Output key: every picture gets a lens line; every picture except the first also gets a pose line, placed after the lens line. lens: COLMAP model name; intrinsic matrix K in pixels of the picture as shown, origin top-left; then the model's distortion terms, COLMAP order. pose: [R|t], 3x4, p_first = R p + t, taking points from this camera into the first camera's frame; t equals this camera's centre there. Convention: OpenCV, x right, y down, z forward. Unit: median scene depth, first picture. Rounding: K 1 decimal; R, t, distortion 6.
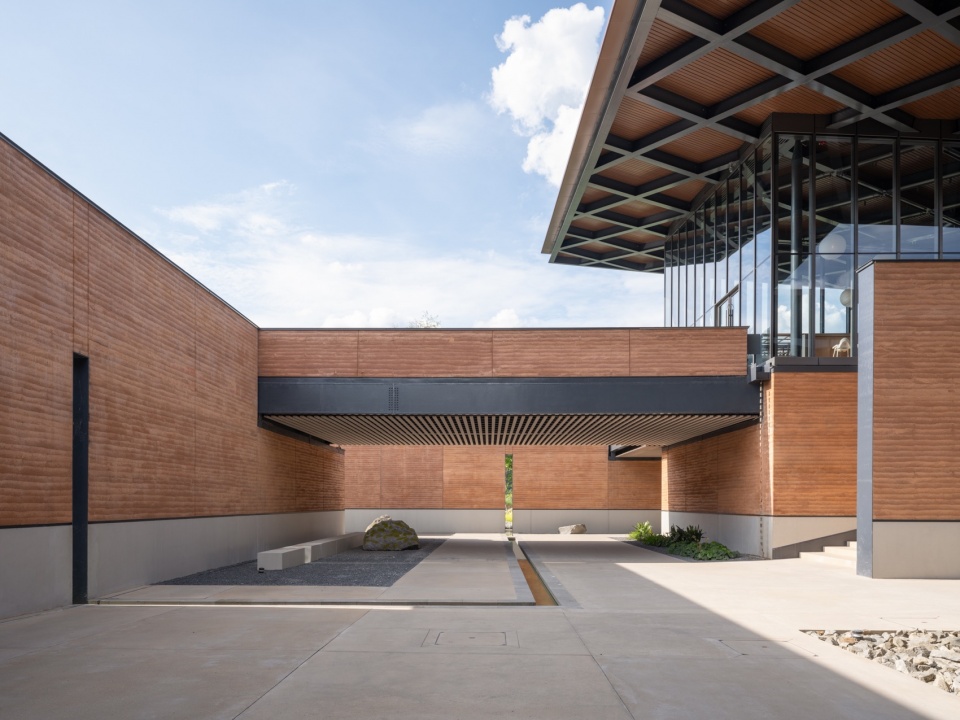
lens RADIAL K [[1951.4, 0, 480.0], [0, 1951.4, 360.0], [0, 0, 1]] dist [-0.049494, -0.232107]
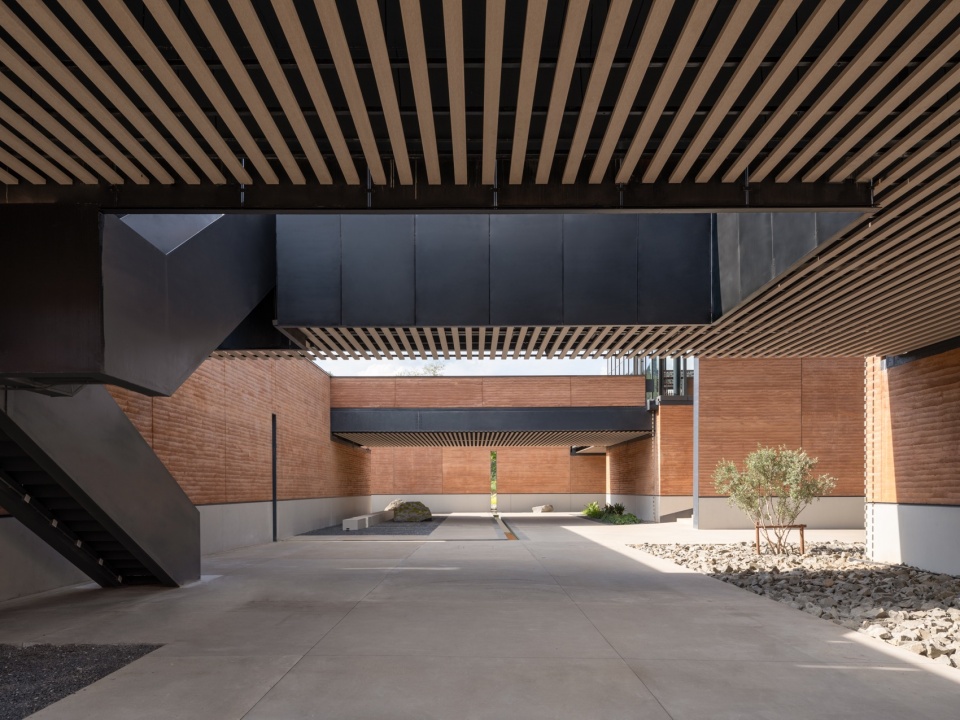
lens RADIAL K [[1951.4, 0, 480.0], [0, 1951.4, 360.0], [0, 0, 1]] dist [-0.049494, -0.232107]
pose [[0.999939, -0.007183, 0.008345, -0.007700], [0.007127, 0.999952, 0.006796, -0.036173], [-0.008394, -0.006736, 0.999942, -0.502346]]
